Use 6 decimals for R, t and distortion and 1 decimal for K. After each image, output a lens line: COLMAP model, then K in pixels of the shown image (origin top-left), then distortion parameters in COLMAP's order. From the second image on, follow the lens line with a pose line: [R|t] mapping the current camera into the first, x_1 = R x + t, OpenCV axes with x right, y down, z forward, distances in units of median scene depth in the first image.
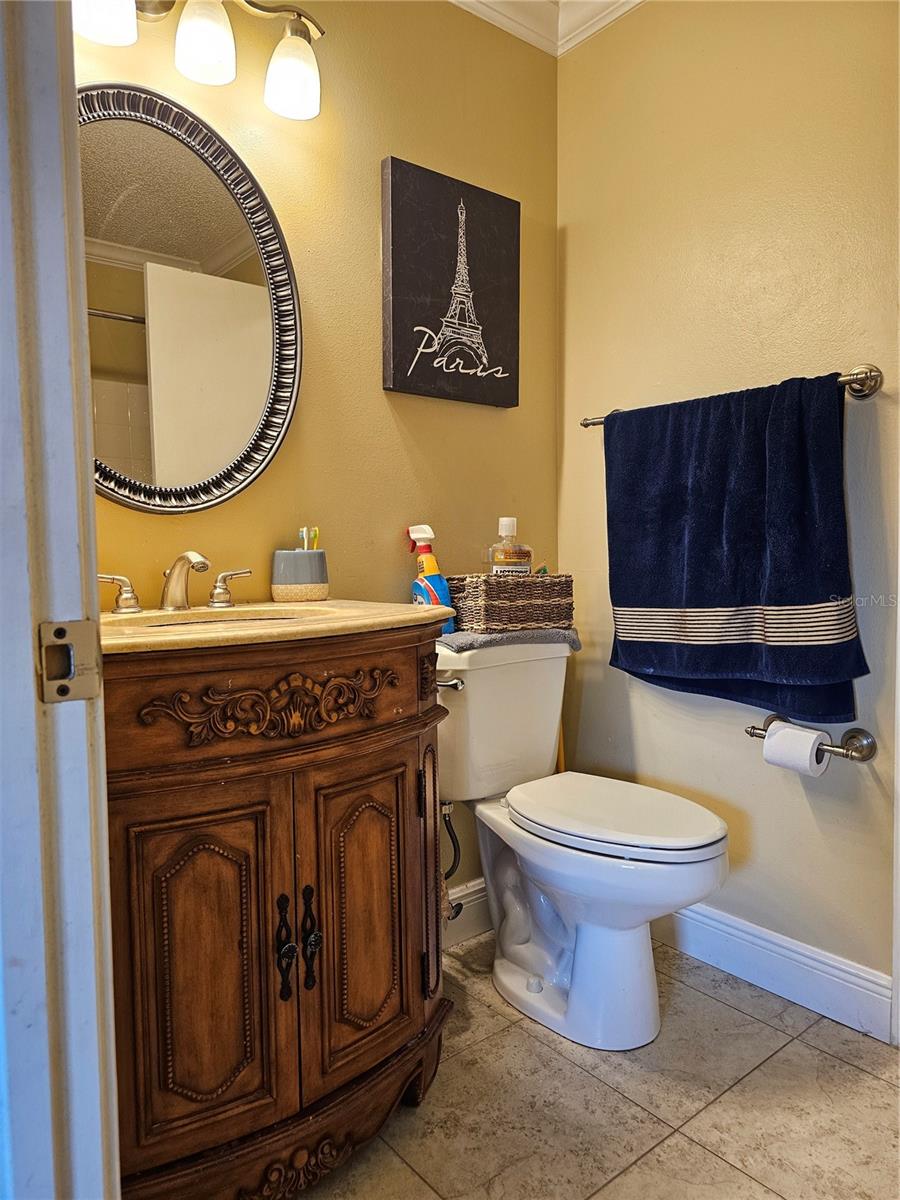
lens RADIAL K [[802.3, 0, 451.3], [0, 802.3, 598.2], [0, 0, 1]] dist [0.035959, -0.039158]
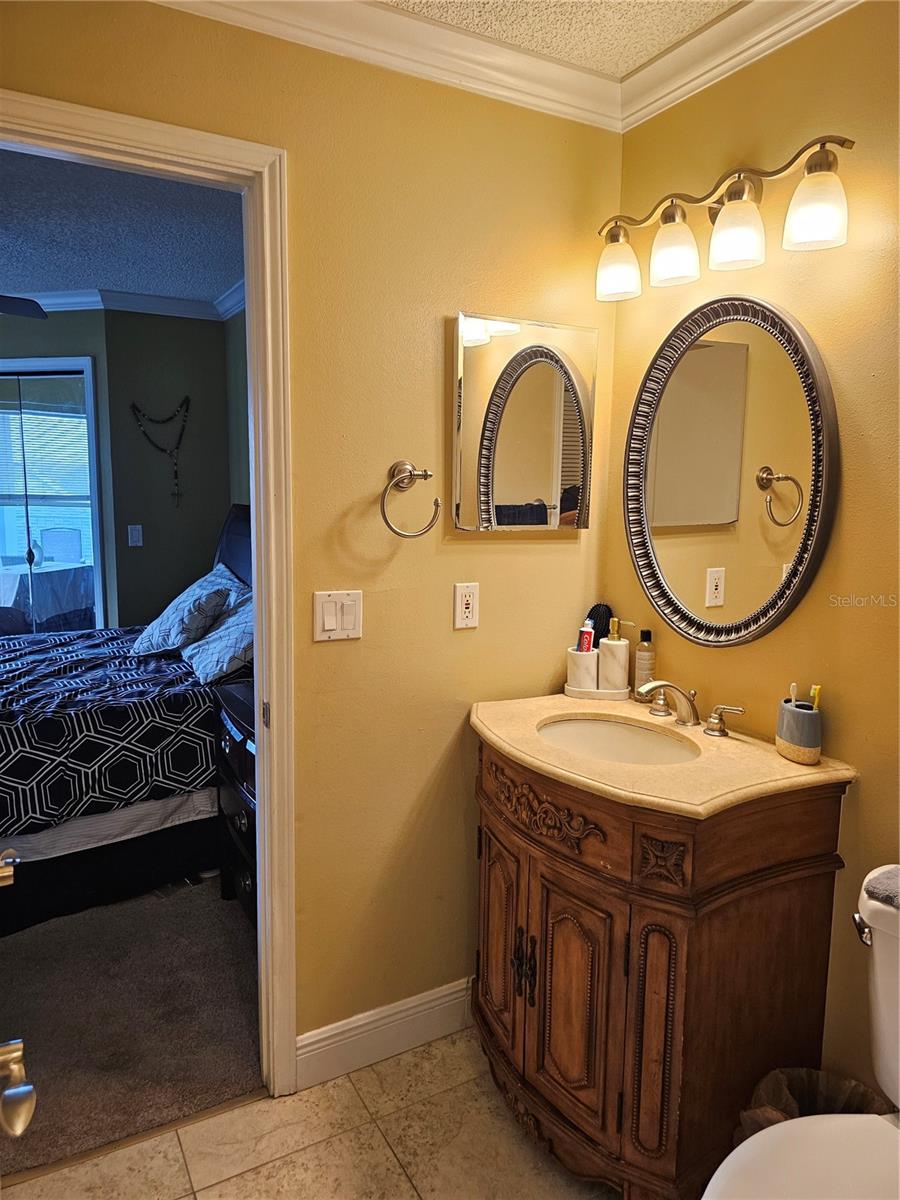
lens RADIAL K [[802.3, 0, 454.6], [0, 802.3, 602.3], [0, 0, 1]] dist [0.035959, -0.039158]
pose [[-0.189018, 0.155230, -0.969627, 1.056658], [-0.066345, 0.983151, 0.170329, -0.417348], [0.979730, 0.096525, -0.175535, 1.003974]]
